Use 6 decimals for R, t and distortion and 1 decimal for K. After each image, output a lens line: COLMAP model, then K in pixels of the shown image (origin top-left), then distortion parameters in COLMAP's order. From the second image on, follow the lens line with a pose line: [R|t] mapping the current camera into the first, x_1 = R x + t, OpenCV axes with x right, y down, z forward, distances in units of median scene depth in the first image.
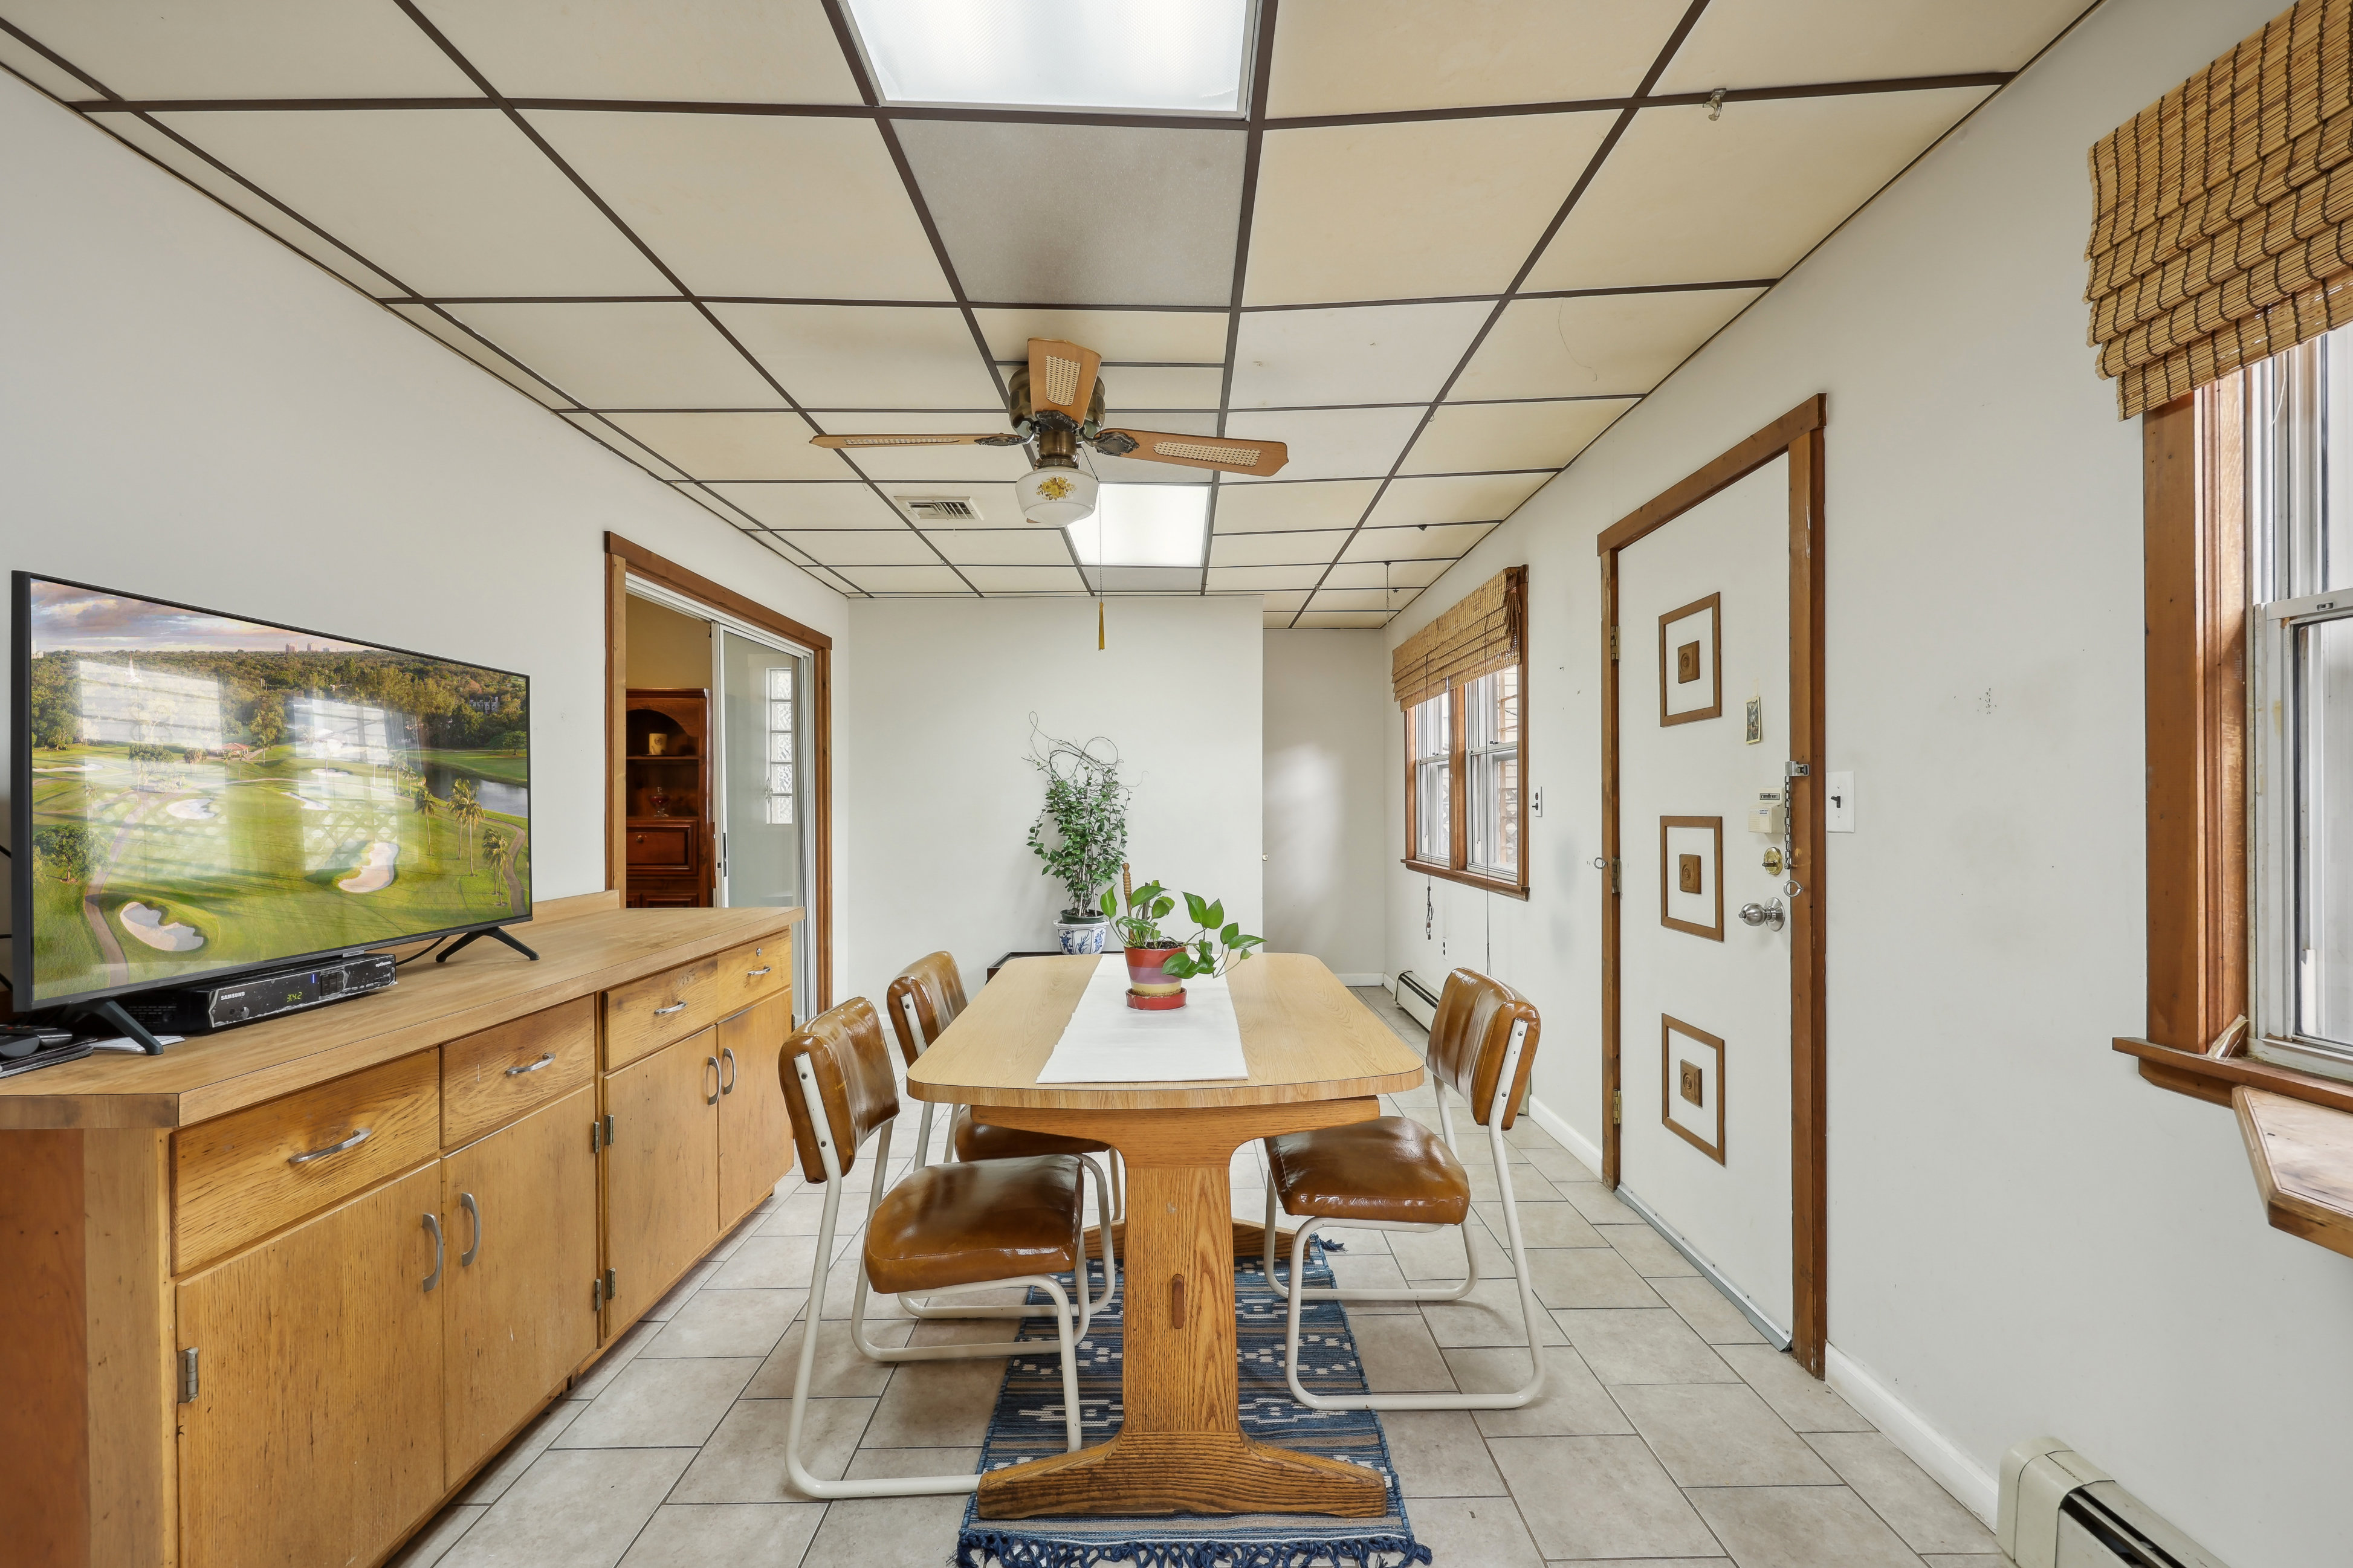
lens RADIAL K [[957.6, 0, 1180.6], [0, 957.6, 797.3], [0, 0, 1]] dist [0.001395, 0.000166]
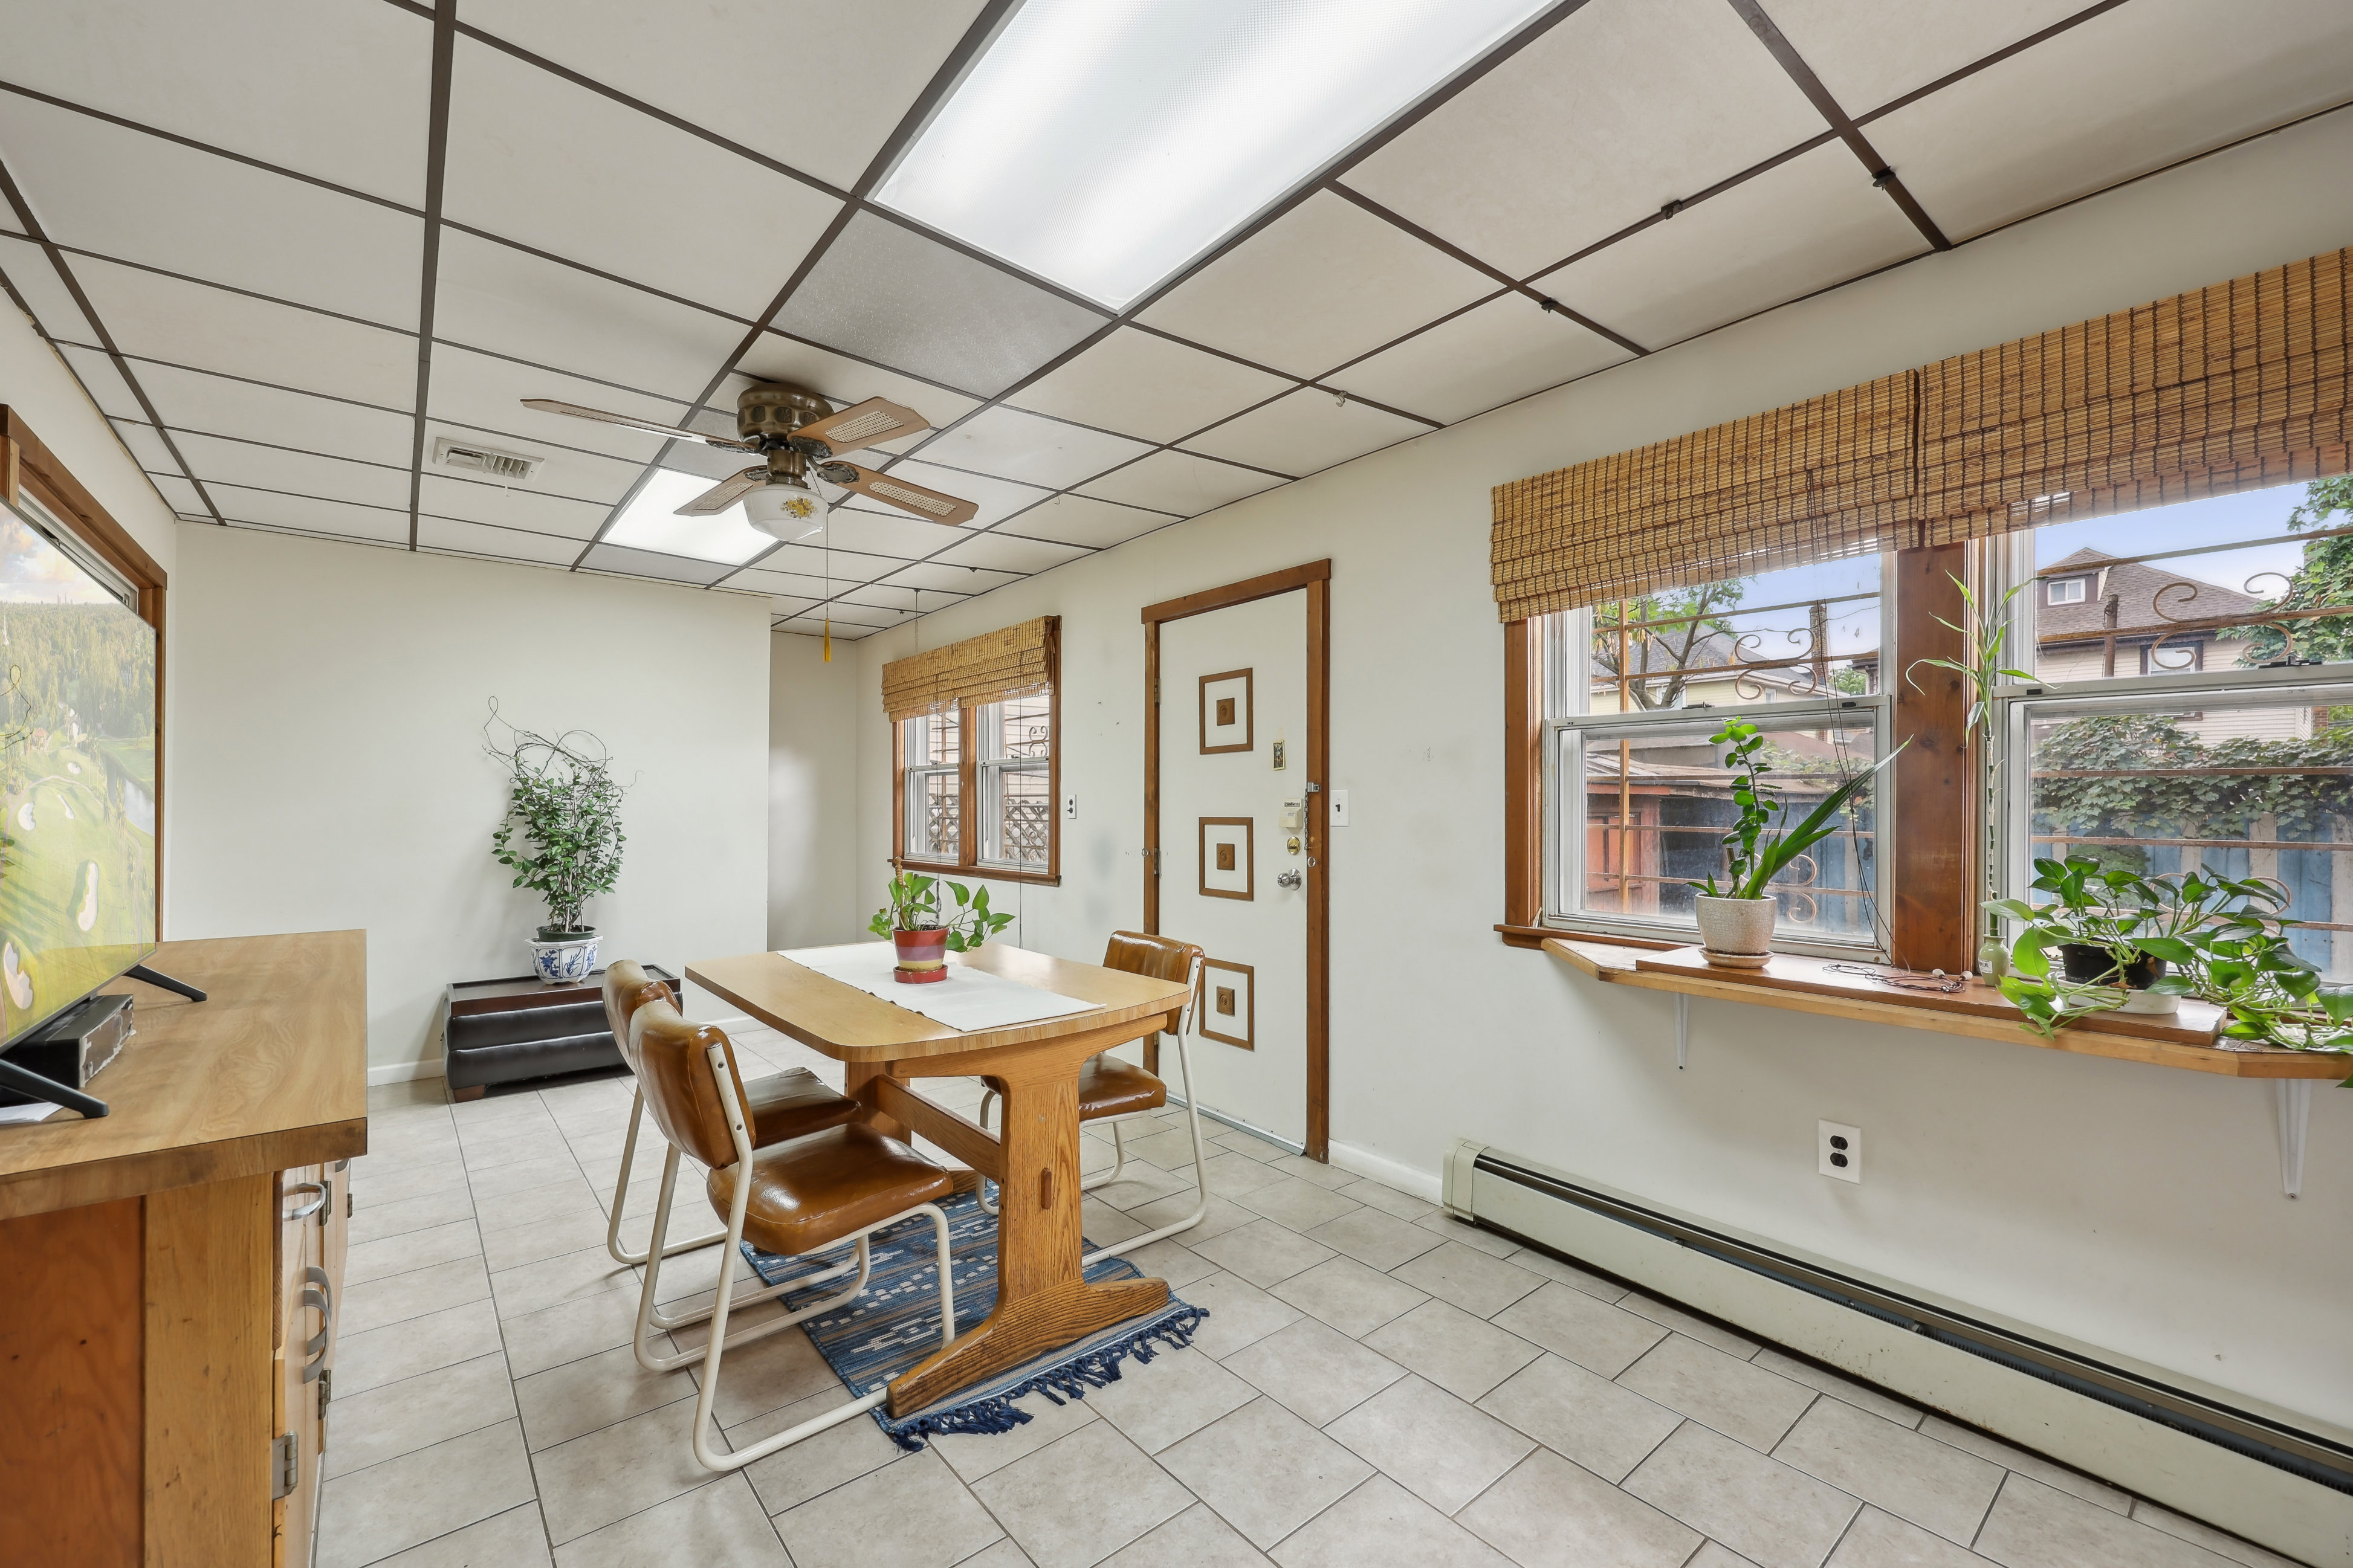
lens RADIAL K [[957.6, 0, 1171.7], [0, 957.6, 789.3], [0, 0, 1]] dist [0.001395, 0.000166]
pose [[0.774923, 0.019464, 0.631755, -0.548876], [-0.010551, 0.999785, -0.017862, 0.004677], [-0.631967, 0.007176, 0.774962, -0.092784]]
